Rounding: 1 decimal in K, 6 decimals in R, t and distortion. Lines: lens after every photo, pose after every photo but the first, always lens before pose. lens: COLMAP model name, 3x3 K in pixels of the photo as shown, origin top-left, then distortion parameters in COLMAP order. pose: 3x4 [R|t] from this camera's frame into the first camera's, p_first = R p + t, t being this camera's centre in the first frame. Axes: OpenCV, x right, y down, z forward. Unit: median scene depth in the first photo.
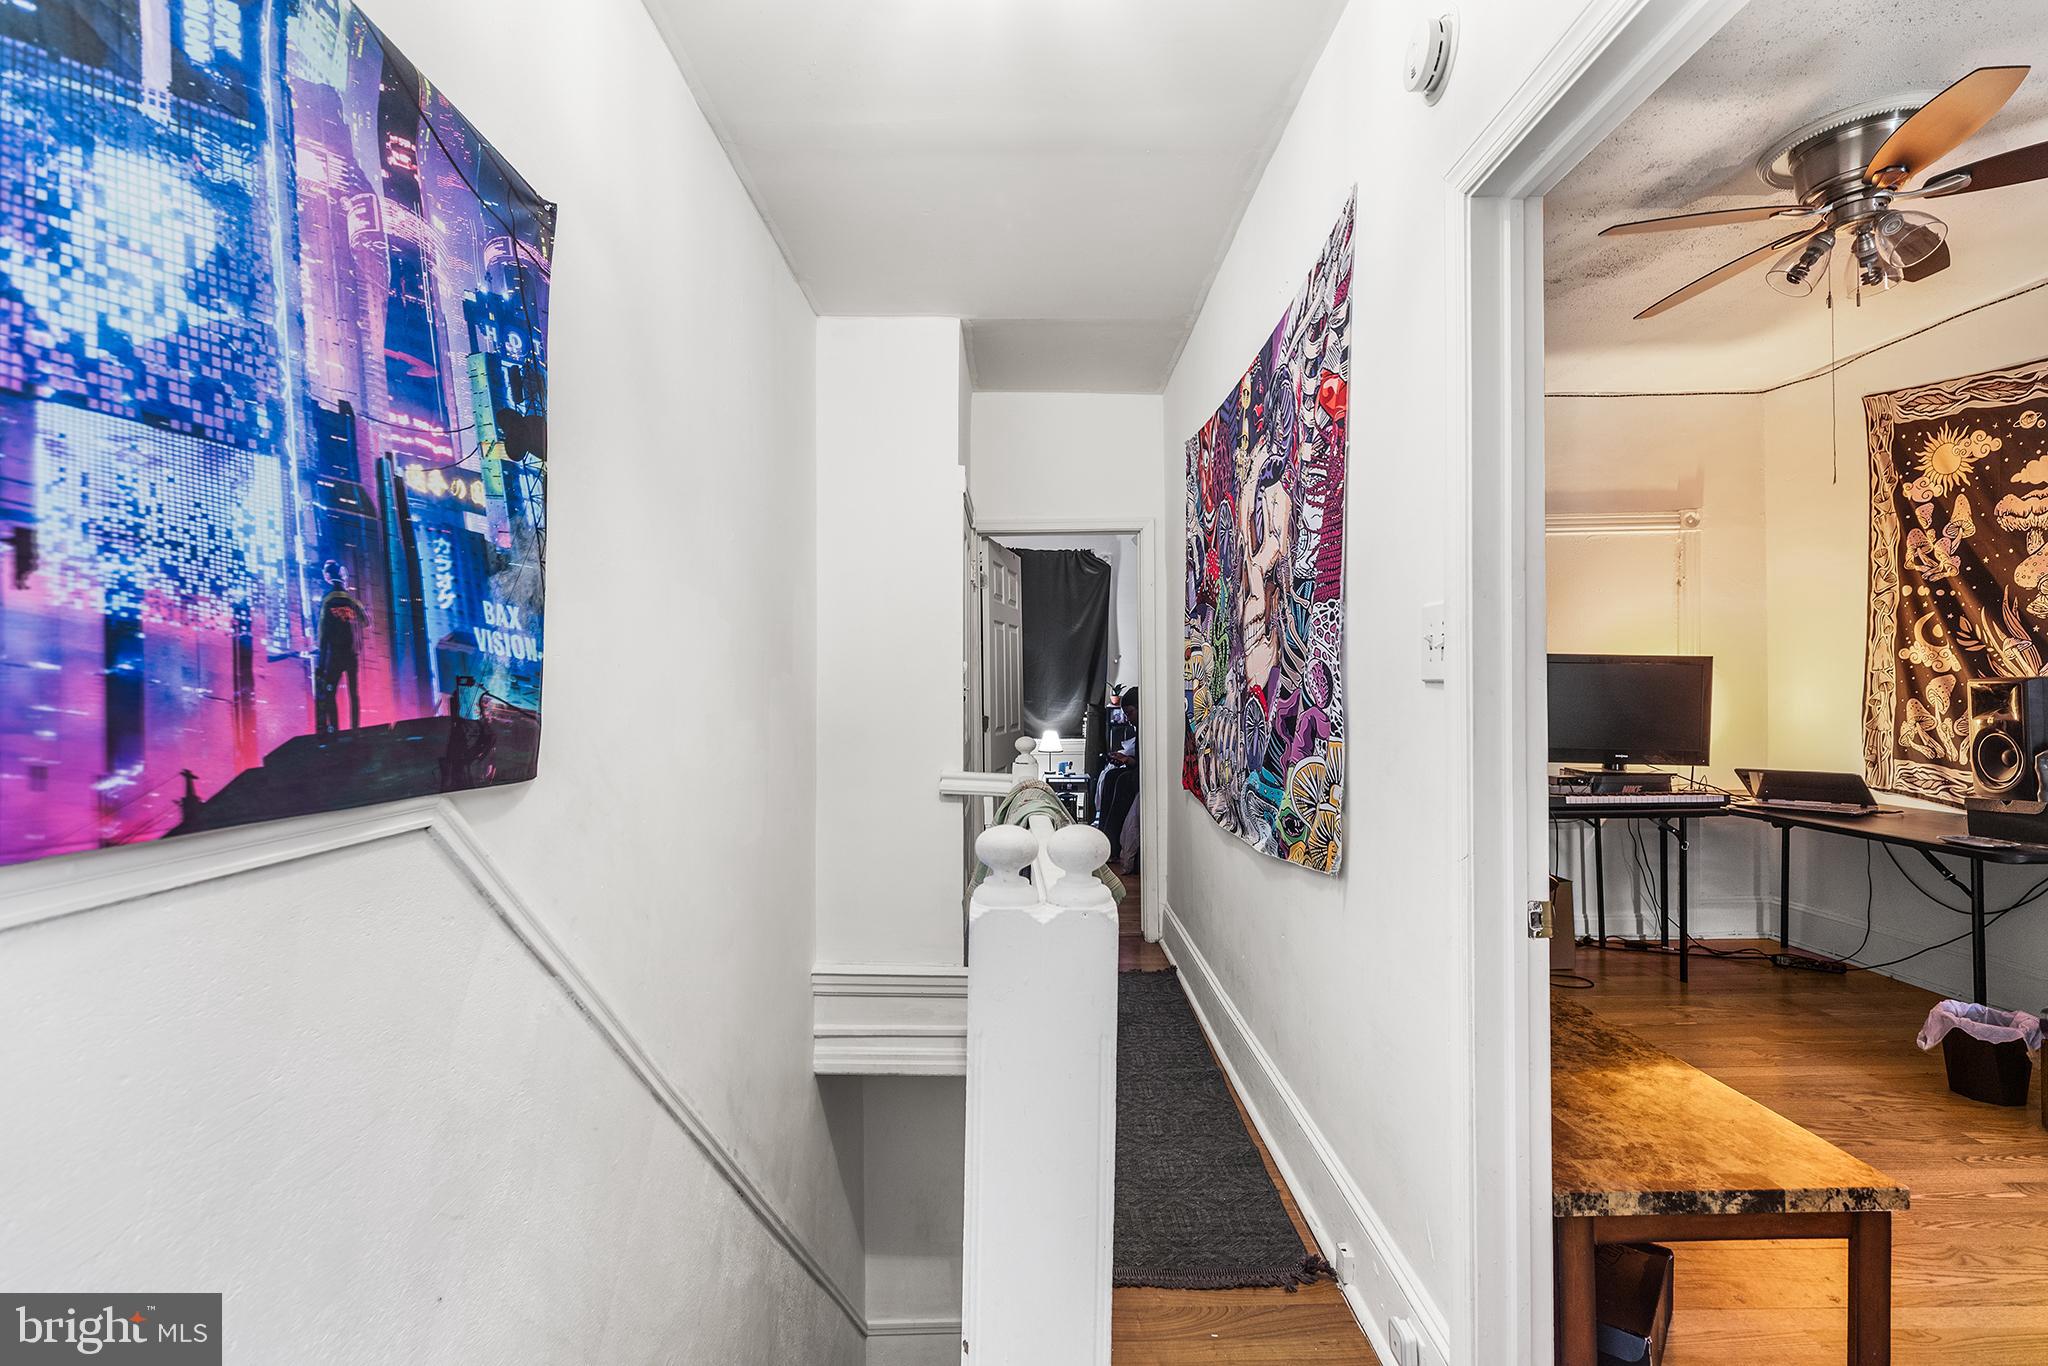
lens RADIAL K [[916.4, 0, 1031.1], [0, 916.4, 703.2], [0, 0, 1]] dist [0.002317, -0.000832]
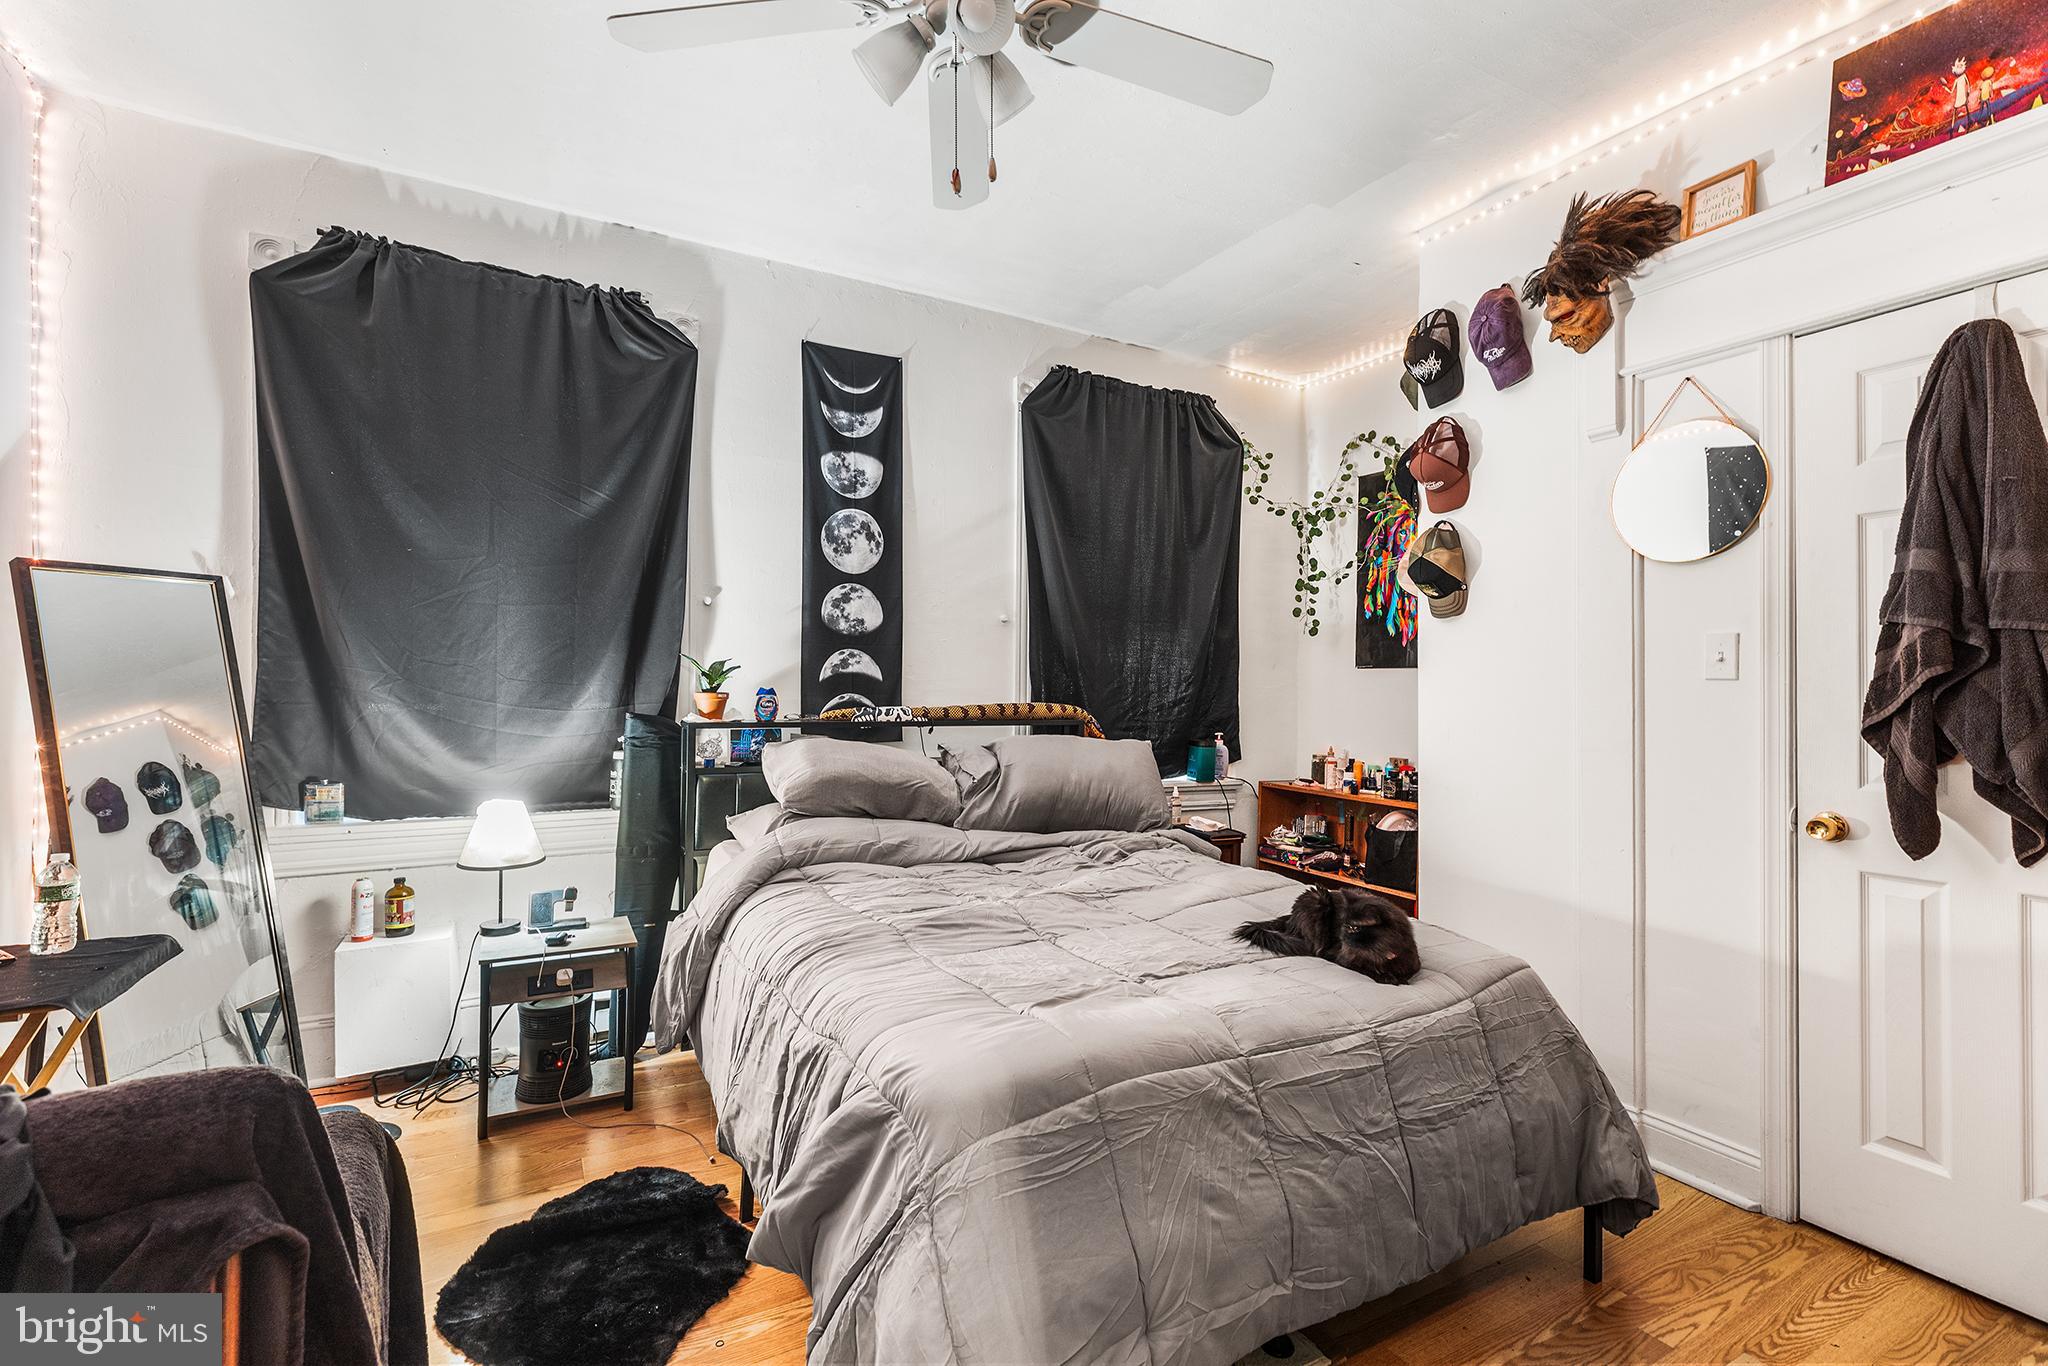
lens RADIAL K [[916.4, 0, 1027.3], [0, 916.4, 699.6], [0, 0, 1]] dist [0.002317, -0.000832]
pose [[0.875964, 0.014495, 0.482159, 0.026178], [-0.002124, 0.999655, -0.026194, 0.004422], [-0.482372, 0.021920, 0.875692, 0.611172]]
